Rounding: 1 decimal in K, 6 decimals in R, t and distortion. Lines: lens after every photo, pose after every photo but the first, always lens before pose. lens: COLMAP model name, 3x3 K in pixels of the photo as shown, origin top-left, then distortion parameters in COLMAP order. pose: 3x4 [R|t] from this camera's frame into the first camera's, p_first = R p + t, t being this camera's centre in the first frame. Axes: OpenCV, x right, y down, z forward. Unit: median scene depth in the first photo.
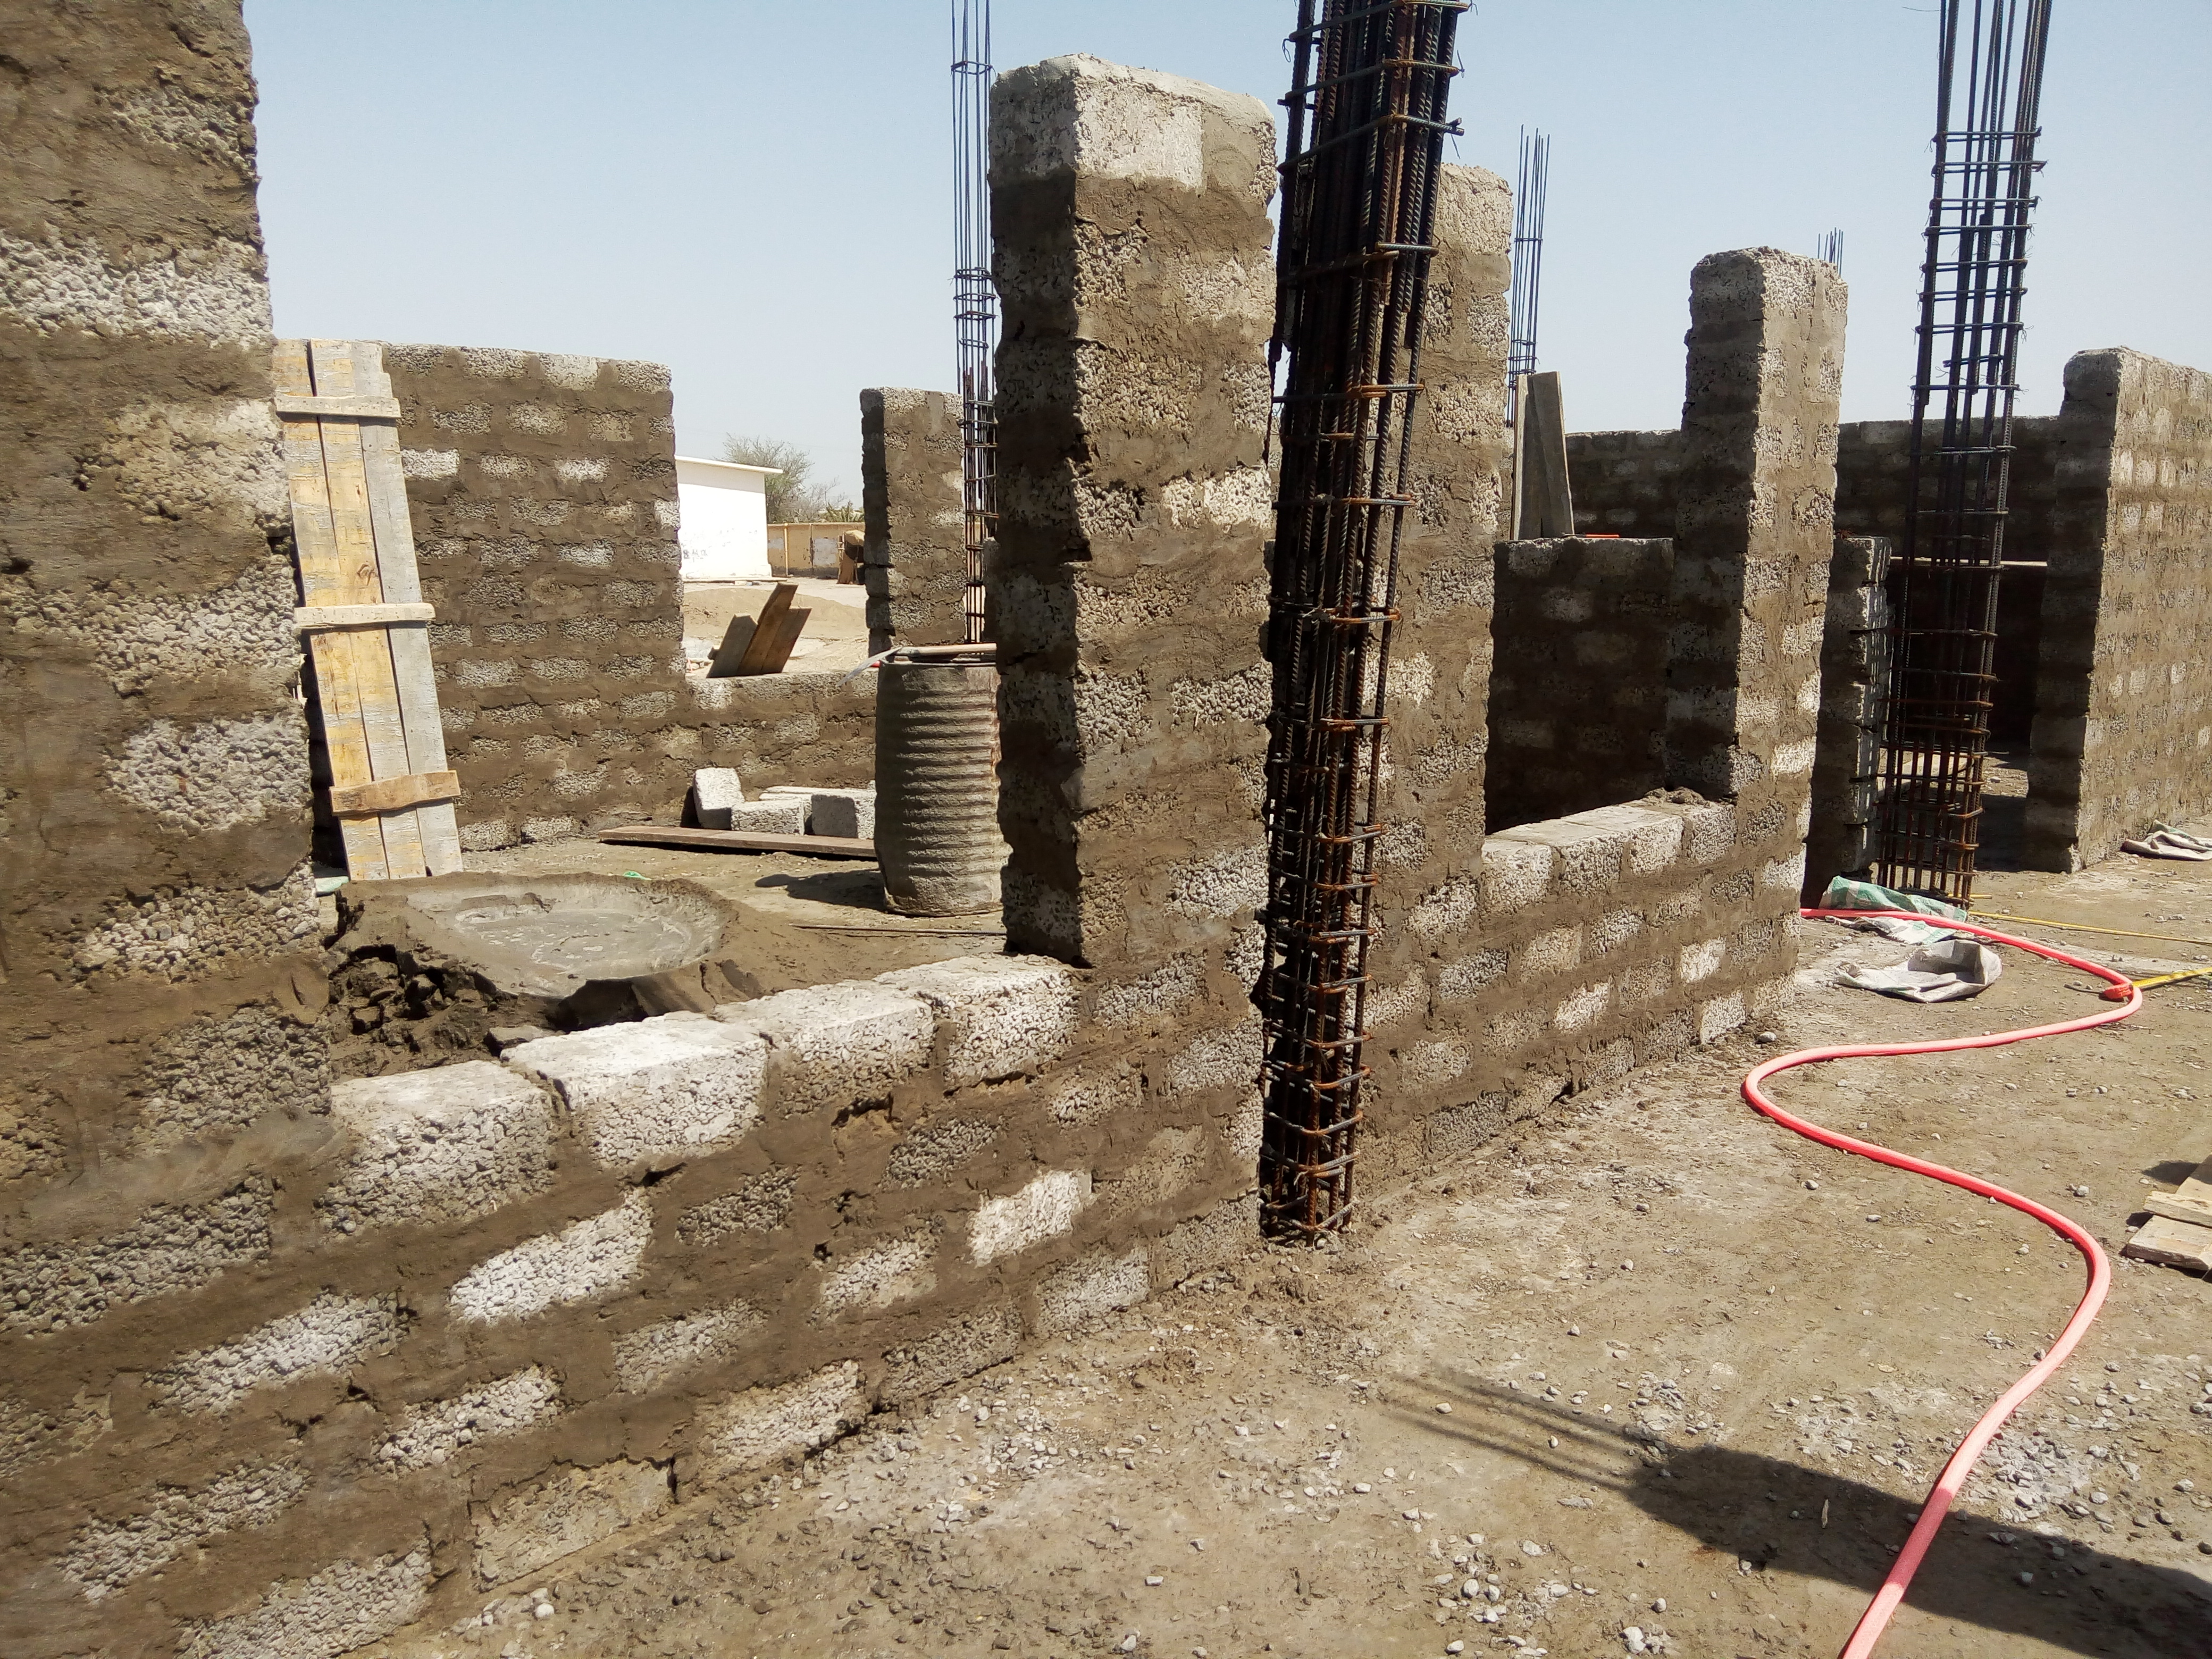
lens RADIAL K [[1720.7, 0, 1106.0], [0, 1720.7, 829.5], [0, 0, 1]] dist [0.125075, -0.207061]
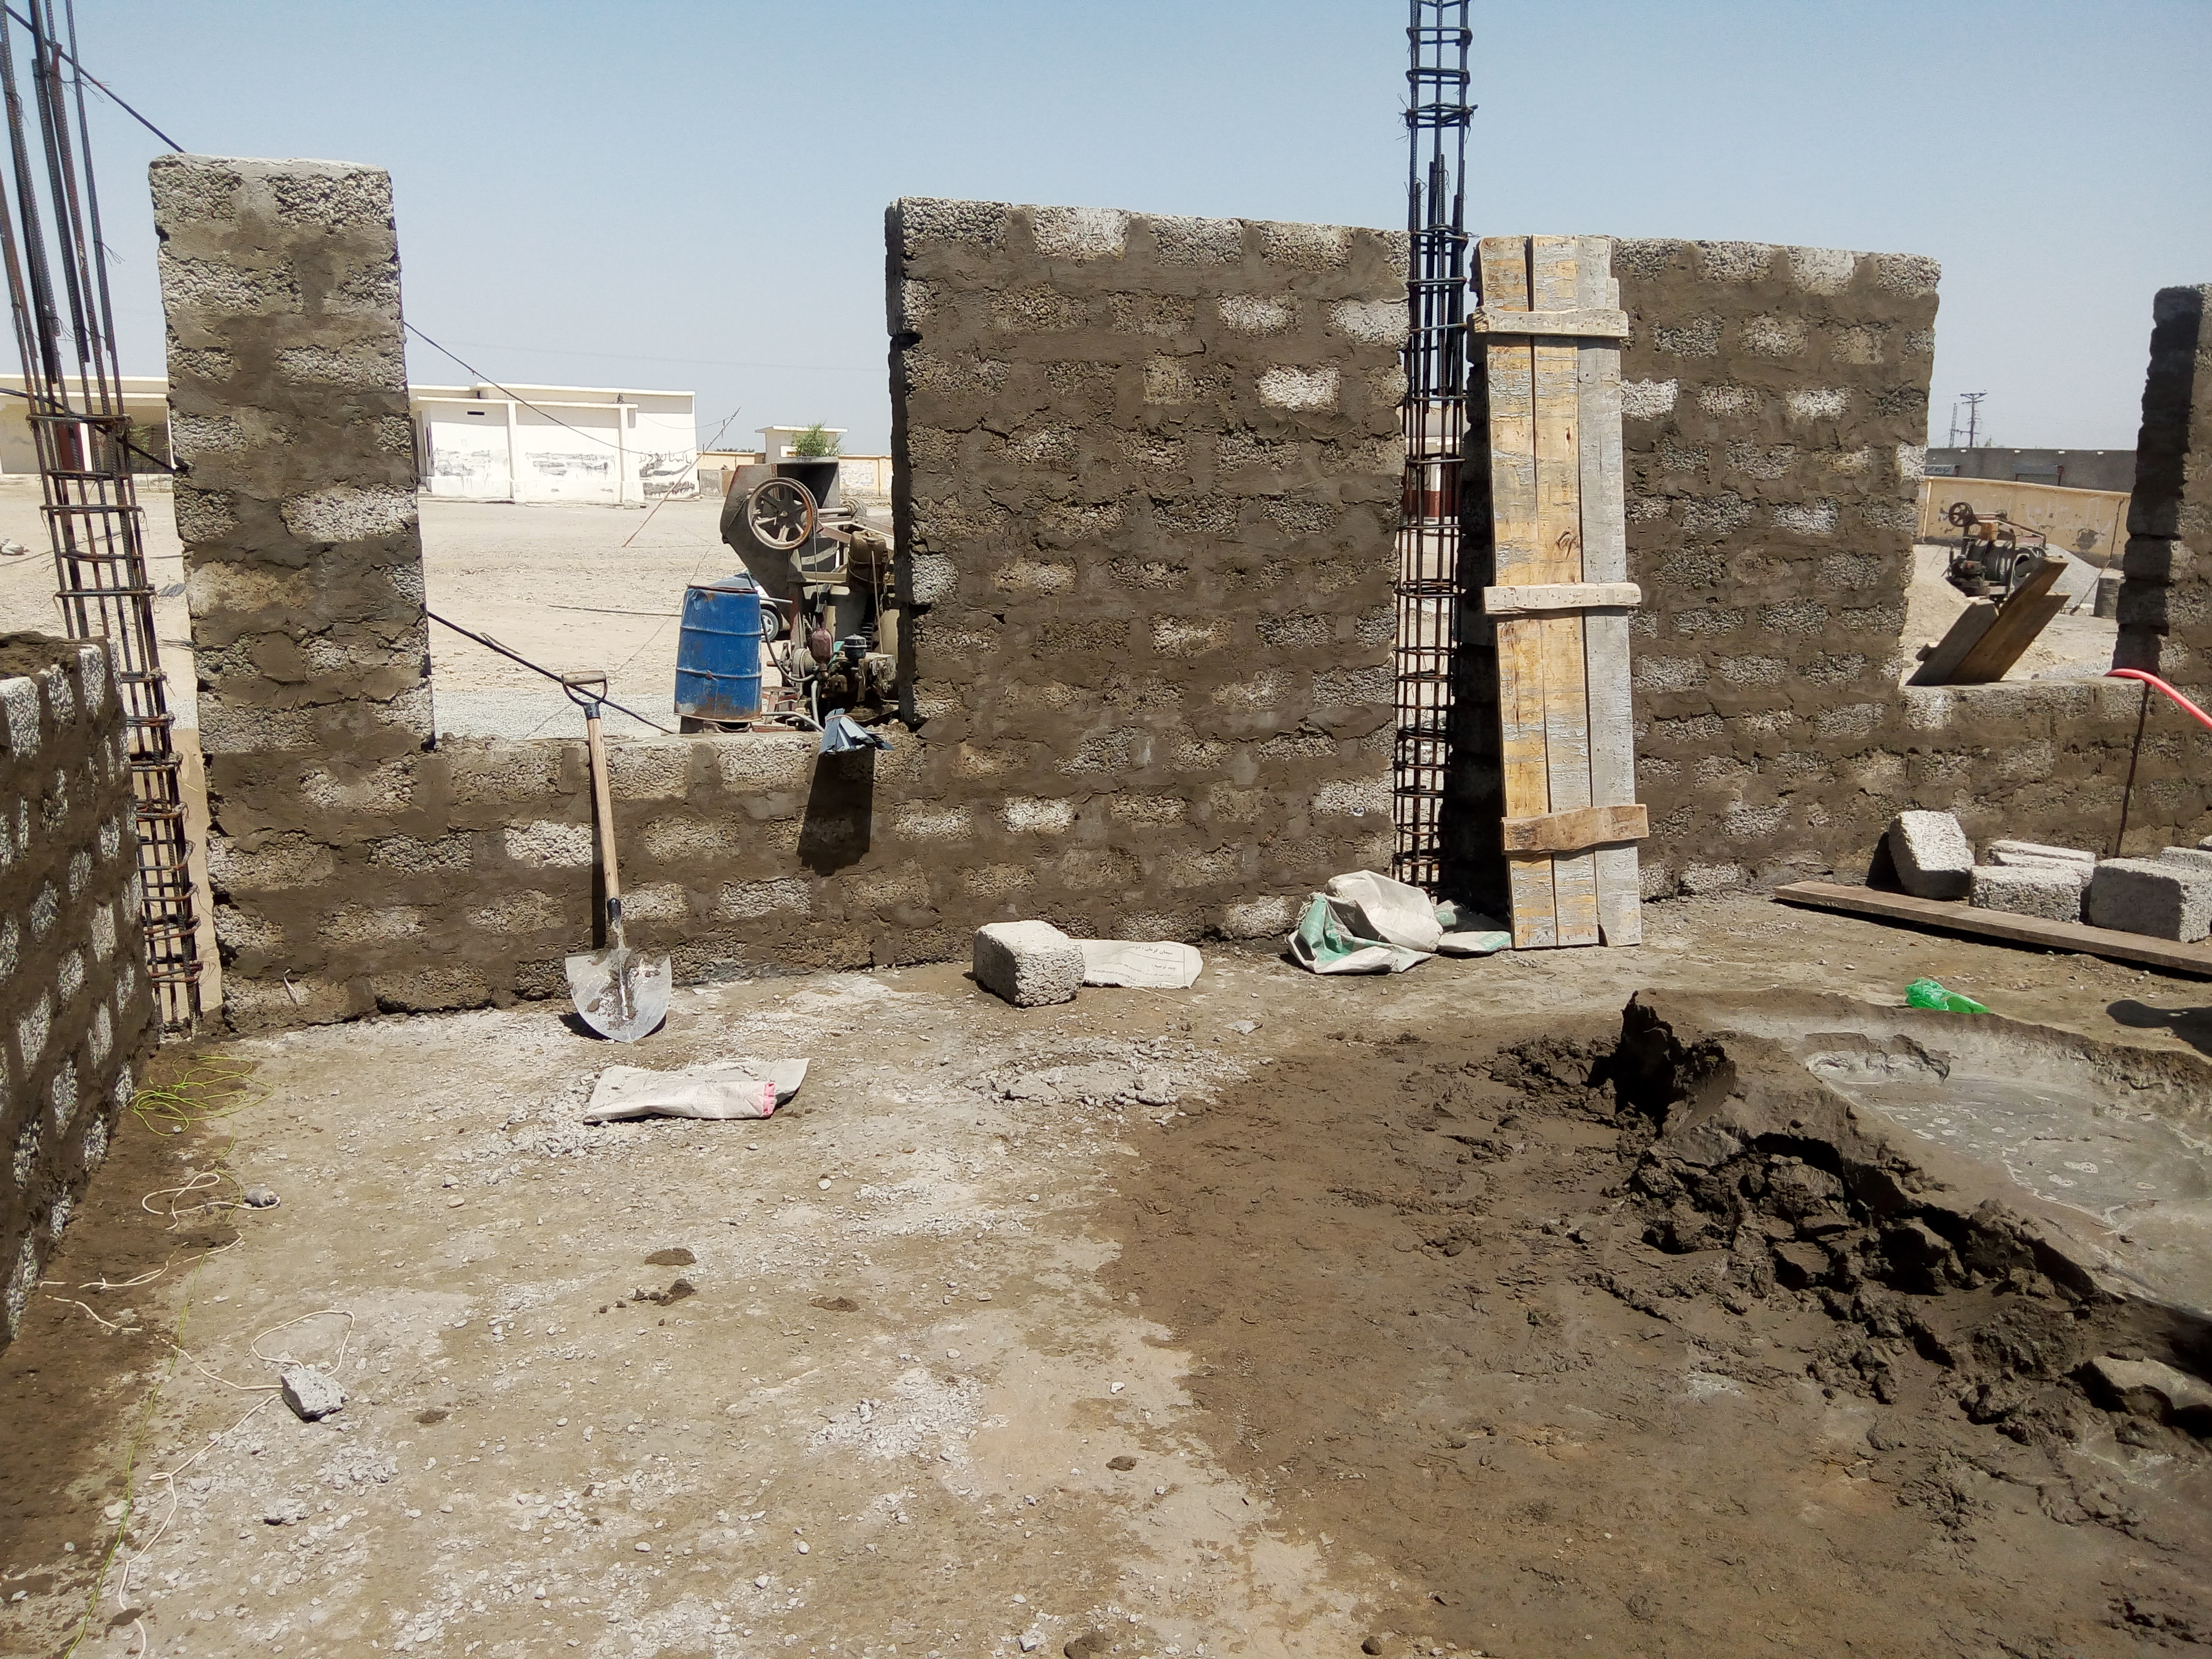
lens RADIAL K [[1720.7, 0, 1106.0], [0, 1720.7, 829.5], [0, 0, 1]] dist [0.125075, -0.207061]
pose [[0.905853, 0.095427, -0.412703, -0.256198], [-0.083640, 0.995407, 0.046578, -0.036286], [0.415252, -0.007674, 0.909674, 0.200549]]
